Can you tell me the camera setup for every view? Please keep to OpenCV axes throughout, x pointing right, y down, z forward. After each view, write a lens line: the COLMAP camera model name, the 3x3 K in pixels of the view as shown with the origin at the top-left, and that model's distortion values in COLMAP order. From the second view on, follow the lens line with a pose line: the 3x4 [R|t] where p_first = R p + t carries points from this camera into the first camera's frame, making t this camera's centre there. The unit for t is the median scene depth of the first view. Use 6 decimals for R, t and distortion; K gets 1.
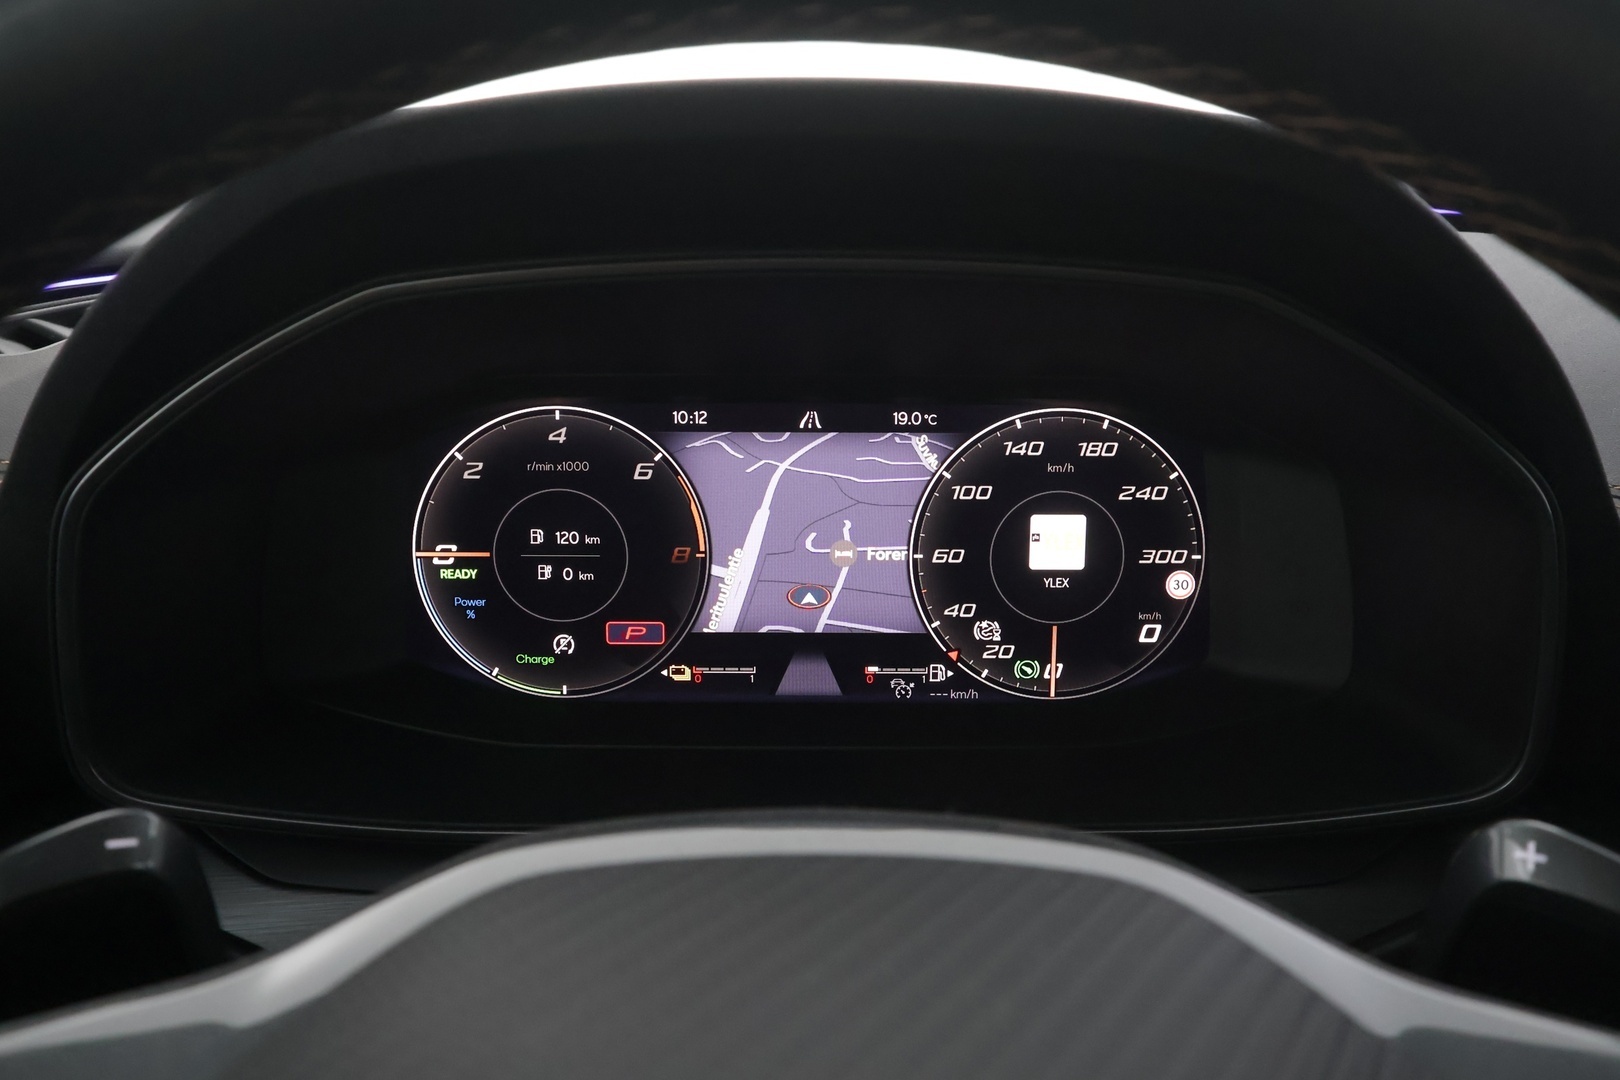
lens RADIAL K [[1263.3, 0, 819.0], [0, 1263.3, 541.3], [0, 0, 1]] dist [0.006201, 0.005905]
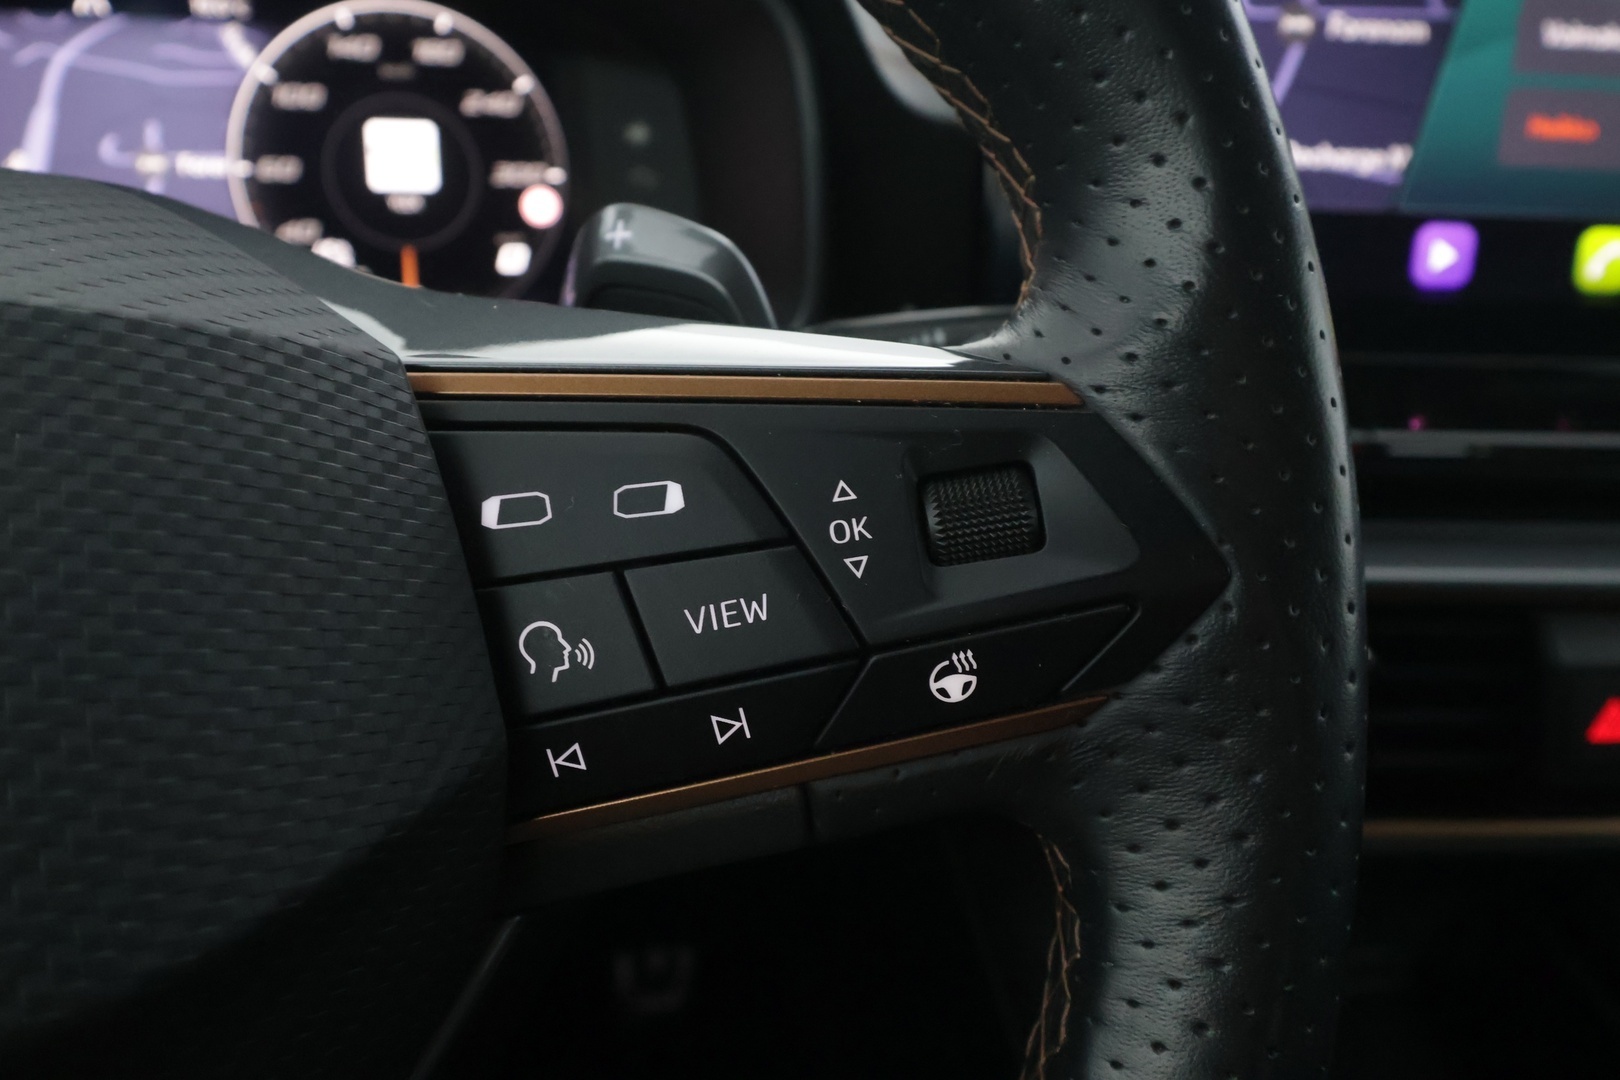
lens RADIAL K [[1263.3, 0, 815.3], [0, 1263.3, 540.1], [0, 0, 1]] dist [0.006201, 0.005905]
pose [[0.964011, -0.055690, 0.259964, 0.223888], [0.034031, 0.995619, 0.087088, 0.212867], [-0.263675, -0.075107, 0.961683, -0.005187]]
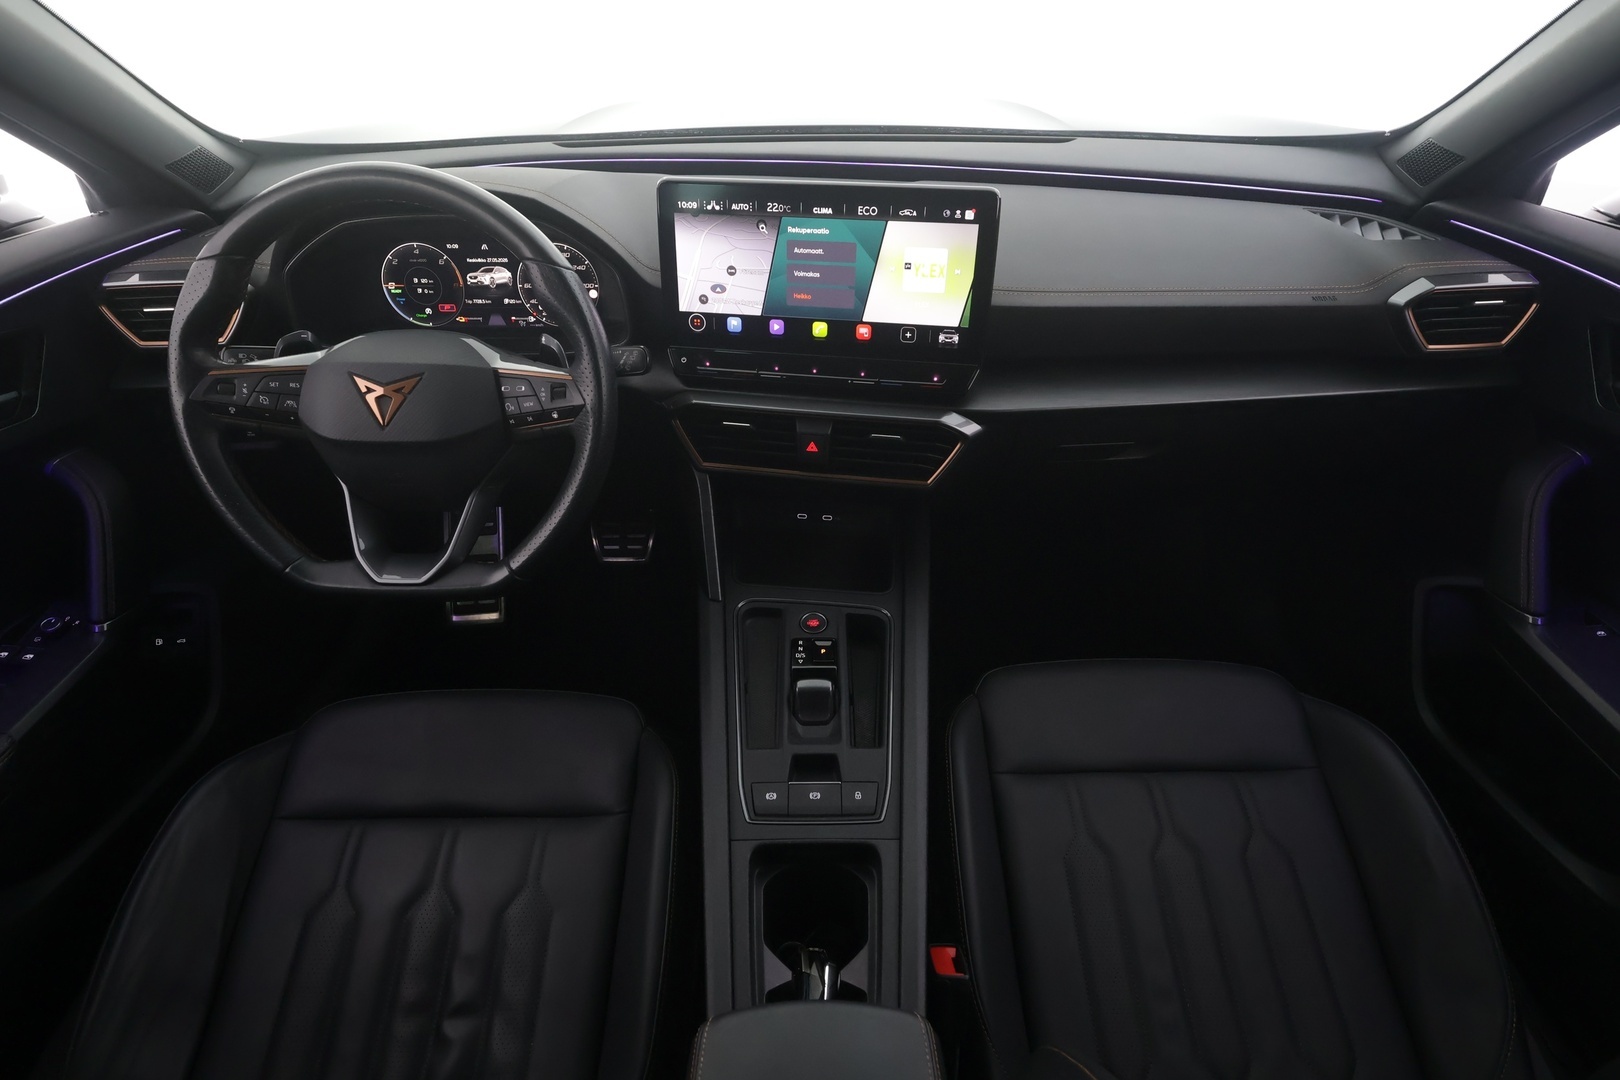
lens RADIAL K [[836.5, 0, 812.0], [0, 836.5, 538.0], [0, 0, 1]] dist [0.004918, -0.000701]
pose [[0.999954, -0.000196, -0.009561, 0.948081], [0.002968, 0.956772, 0.290823, 0.007890], [0.009090, -0.290838, 0.956729, -1.529790]]
